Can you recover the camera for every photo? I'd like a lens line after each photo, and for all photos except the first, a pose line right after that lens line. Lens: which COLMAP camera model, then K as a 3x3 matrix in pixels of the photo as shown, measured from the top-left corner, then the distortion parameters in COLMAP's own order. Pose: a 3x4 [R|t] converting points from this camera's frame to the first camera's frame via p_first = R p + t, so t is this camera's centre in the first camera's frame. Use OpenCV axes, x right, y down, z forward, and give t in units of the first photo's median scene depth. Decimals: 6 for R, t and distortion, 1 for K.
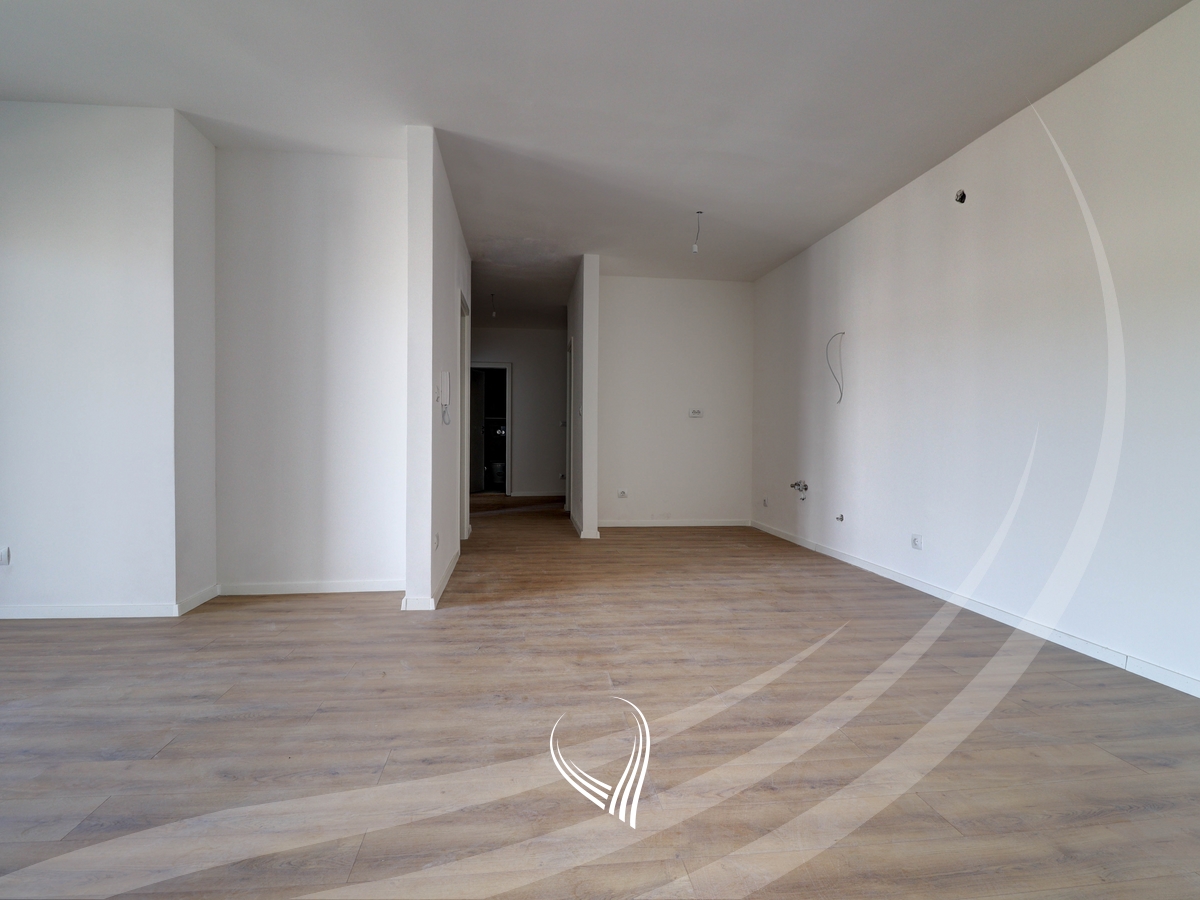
lens RADIAL K [[636.1, 0, 624.8], [0, 636.1, 457.3], [0, 0, 1]] dist [-0.012943, -0.004958]
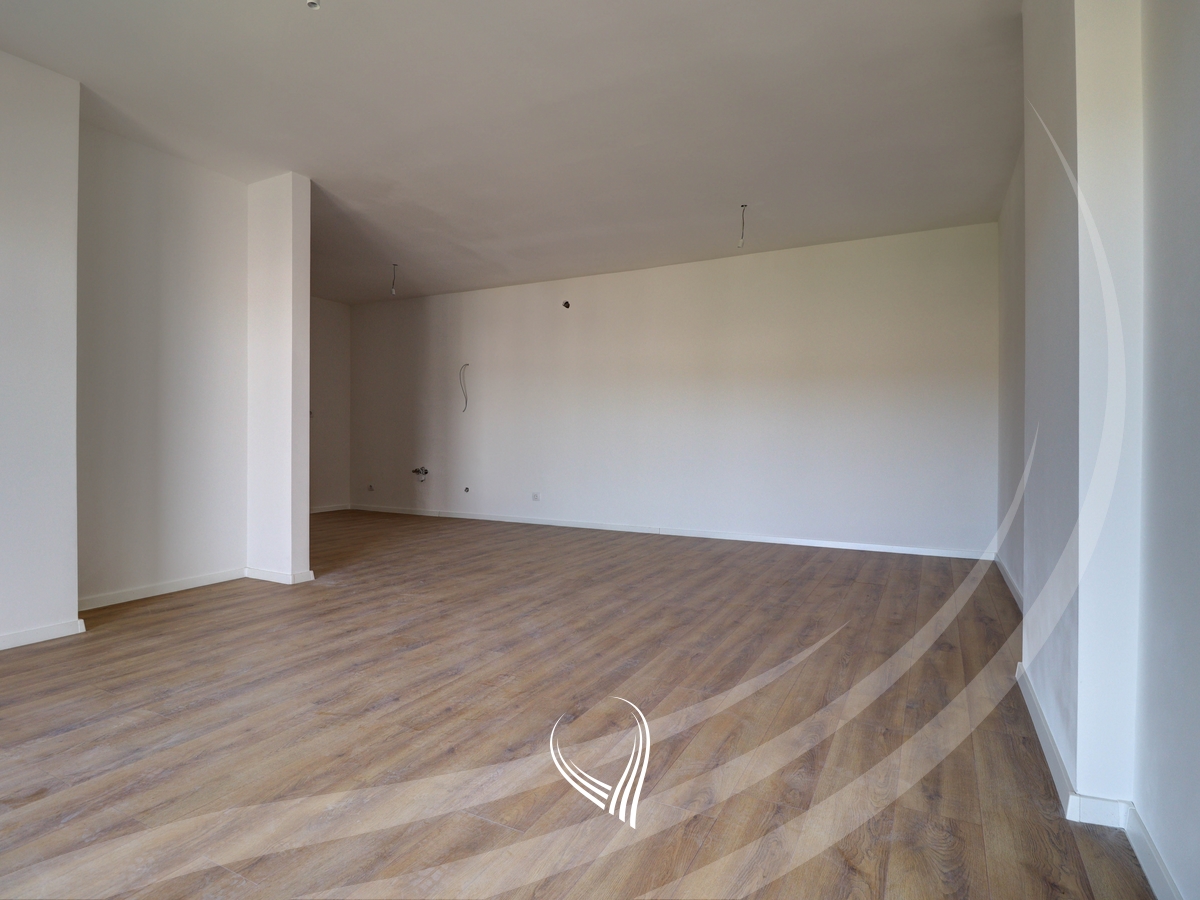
lens RADIAL K [[636.1, 0, 606.0], [0, 636.1, 444.4], [0, 0, 1]] dist [-0.012943, -0.004958]
pose [[0.576405, -0.015569, 0.817016, -0.716158], [0.027323, 0.999627, -0.000227, -0.000411], [-0.816708, 0.022454, 0.576615, -0.112037]]
